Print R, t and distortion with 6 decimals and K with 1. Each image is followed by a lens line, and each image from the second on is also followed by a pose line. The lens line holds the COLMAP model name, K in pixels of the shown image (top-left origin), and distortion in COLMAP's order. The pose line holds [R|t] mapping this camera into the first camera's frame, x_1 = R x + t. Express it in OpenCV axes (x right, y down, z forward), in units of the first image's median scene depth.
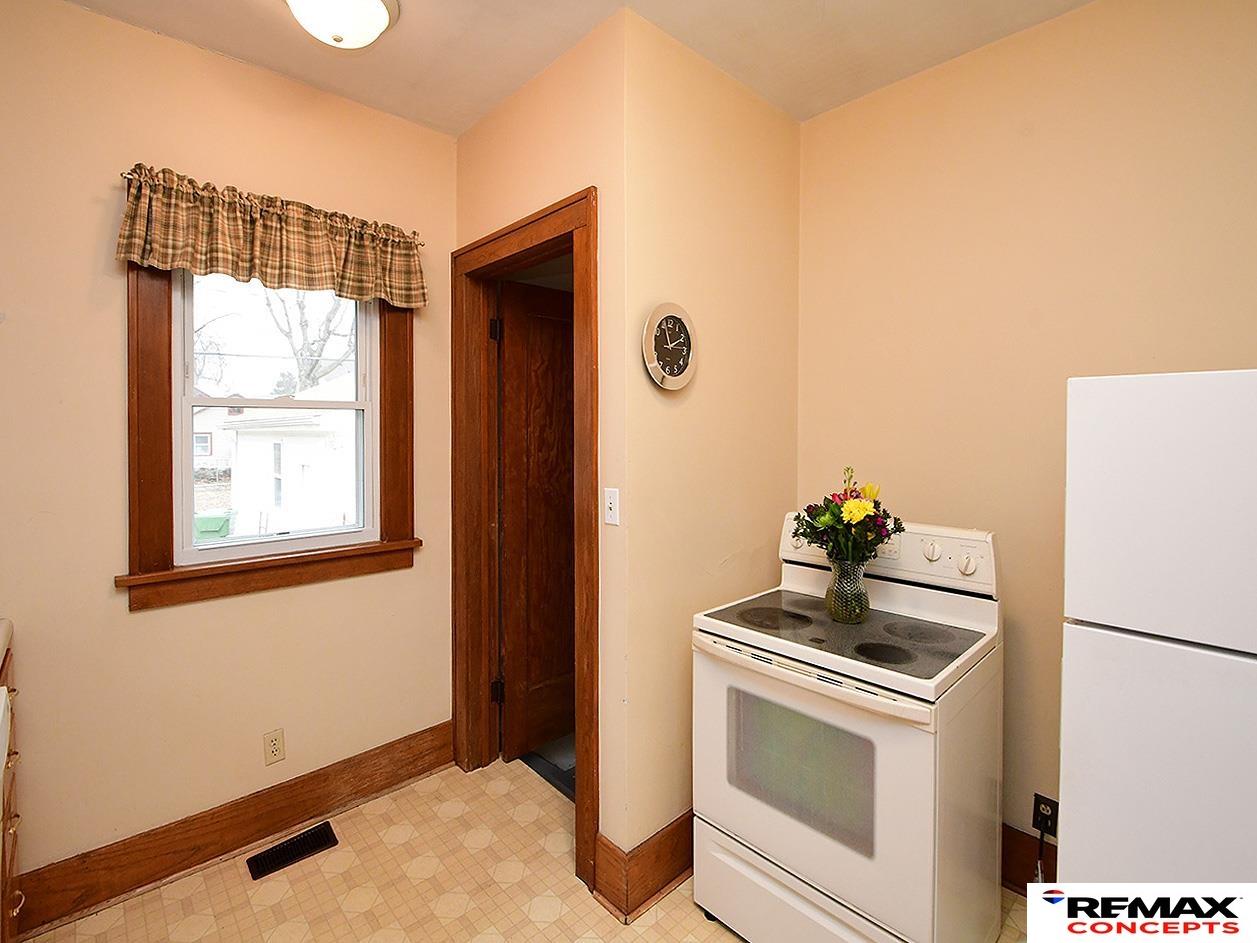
lens RADIAL K [[563.0, 0, 626.7], [0, 563.0, 435.4], [0, 0, 1]] dist [0.000833, -0.013054]
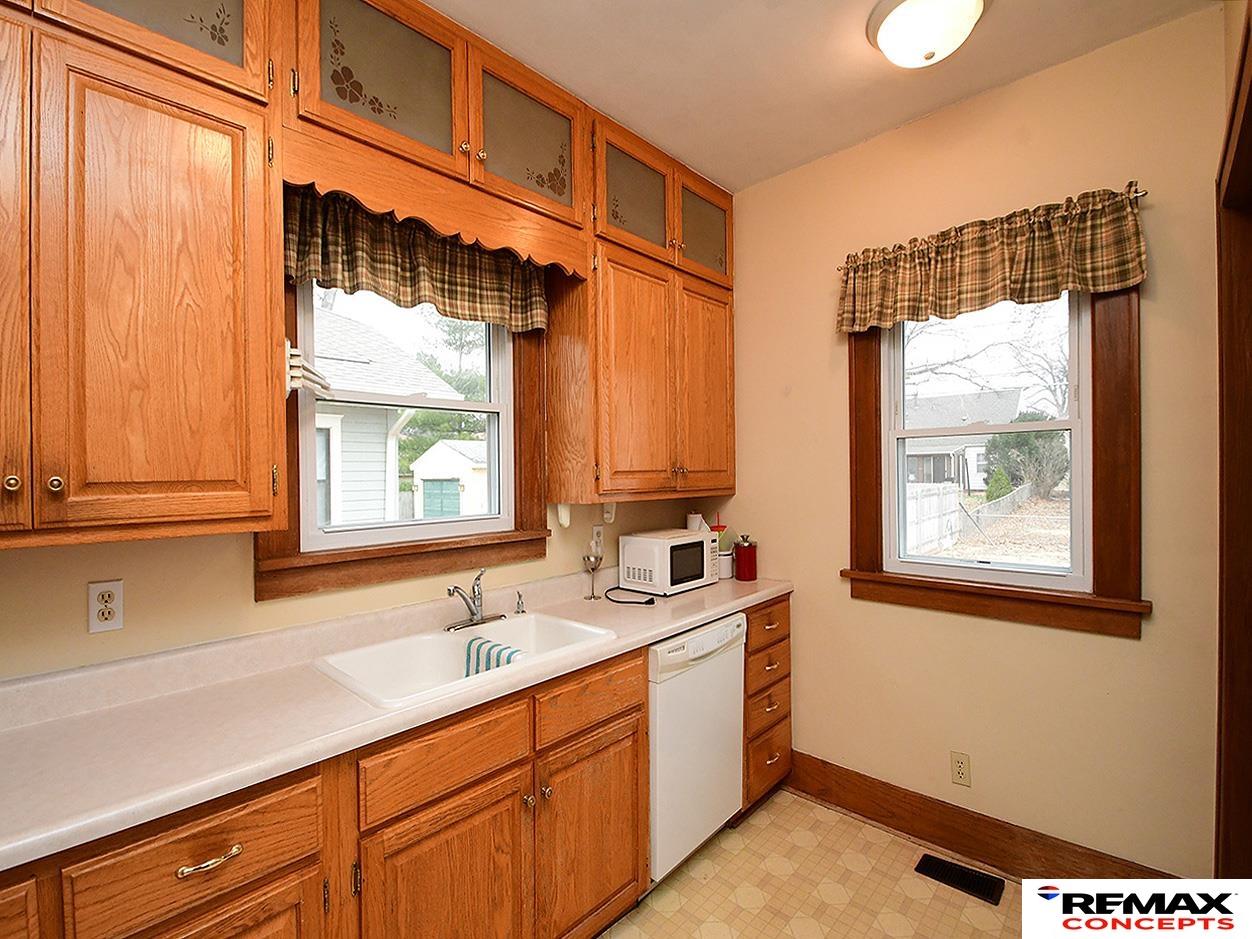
lens RADIAL K [[580.8, 0, 626.0], [0, 580.8, 469.5], [0, 0, 1]] dist [-0.019059, -0.000387]
pose [[0.051768, 0.001565, -0.998658, 0.372661], [0.010200, 0.999946, 0.002096, 0.004734], [0.998607, -0.010295, 0.051750, 0.338893]]
